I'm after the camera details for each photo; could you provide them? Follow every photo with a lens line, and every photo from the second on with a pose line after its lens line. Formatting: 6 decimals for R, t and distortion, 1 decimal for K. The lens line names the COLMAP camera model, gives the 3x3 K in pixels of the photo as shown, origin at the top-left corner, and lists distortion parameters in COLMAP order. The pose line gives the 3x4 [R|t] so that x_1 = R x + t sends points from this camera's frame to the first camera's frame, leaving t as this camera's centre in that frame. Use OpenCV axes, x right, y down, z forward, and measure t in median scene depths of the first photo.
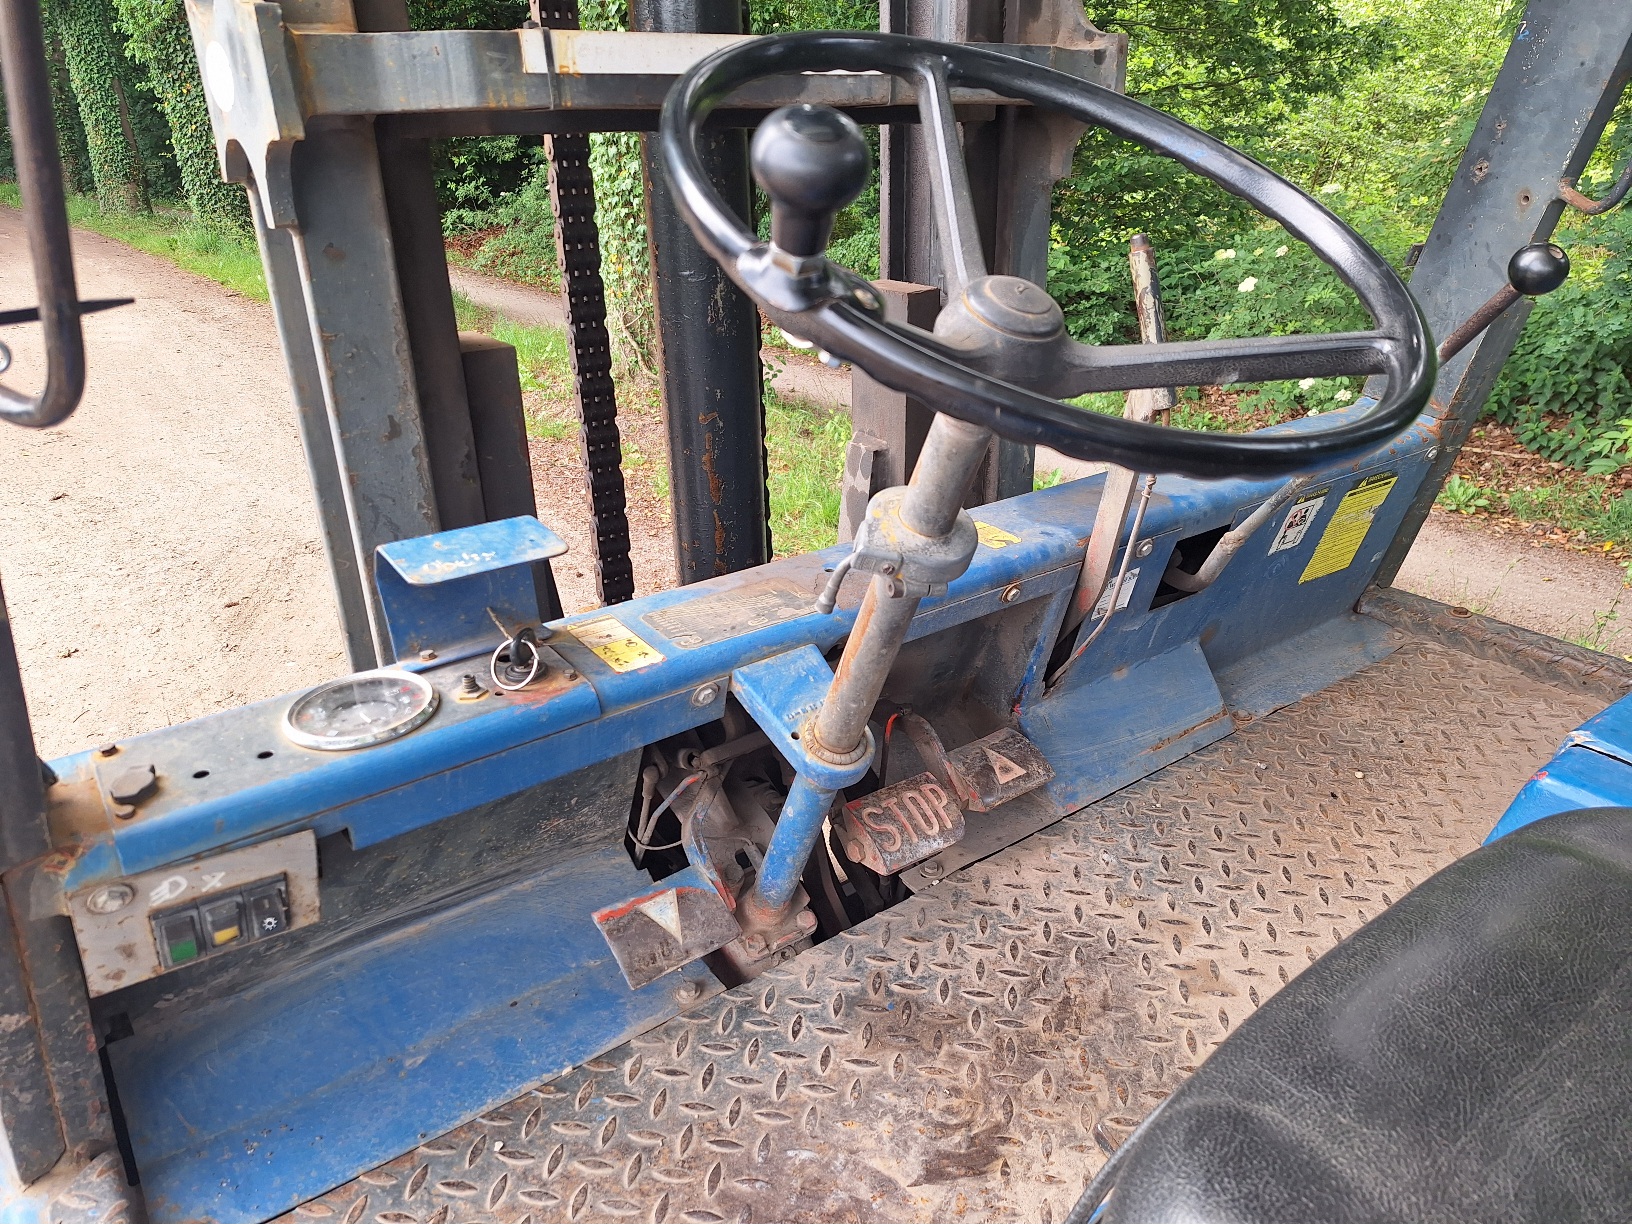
lens RADIAL K [[1142.5, 0, 816.0], [0, 1142.5, 612.0], [0, 0, 1]] dist [0.019536, -0.002655]
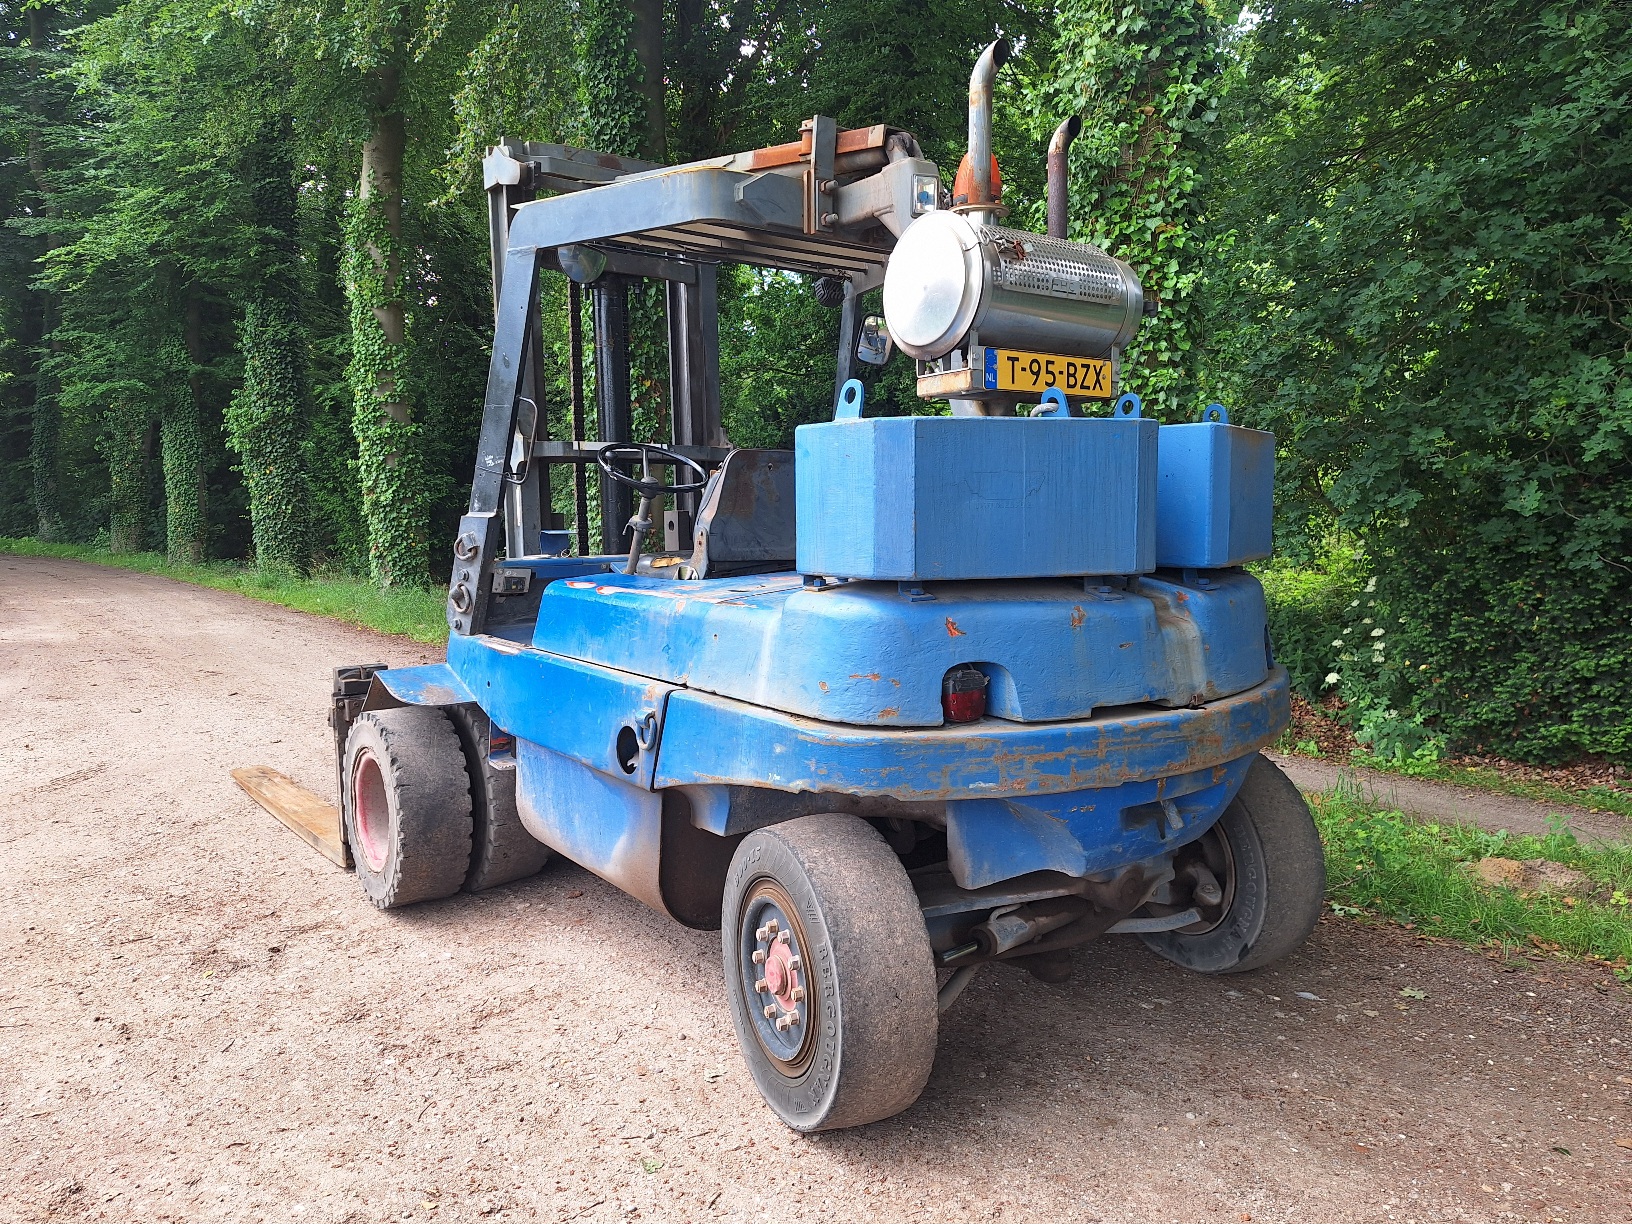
lens RADIAL K [[1125.8, 0, 816.0], [0, 1125.8, 612.0], [0, 0, 1]] dist [0.111343, -0.138005]
pose [[0.999643, 0.005199, 0.026217, 0.038978], [0.003102, 0.951705, -0.306999, 0.100180], [-0.026547, 0.306970, 0.951349, -0.203650]]
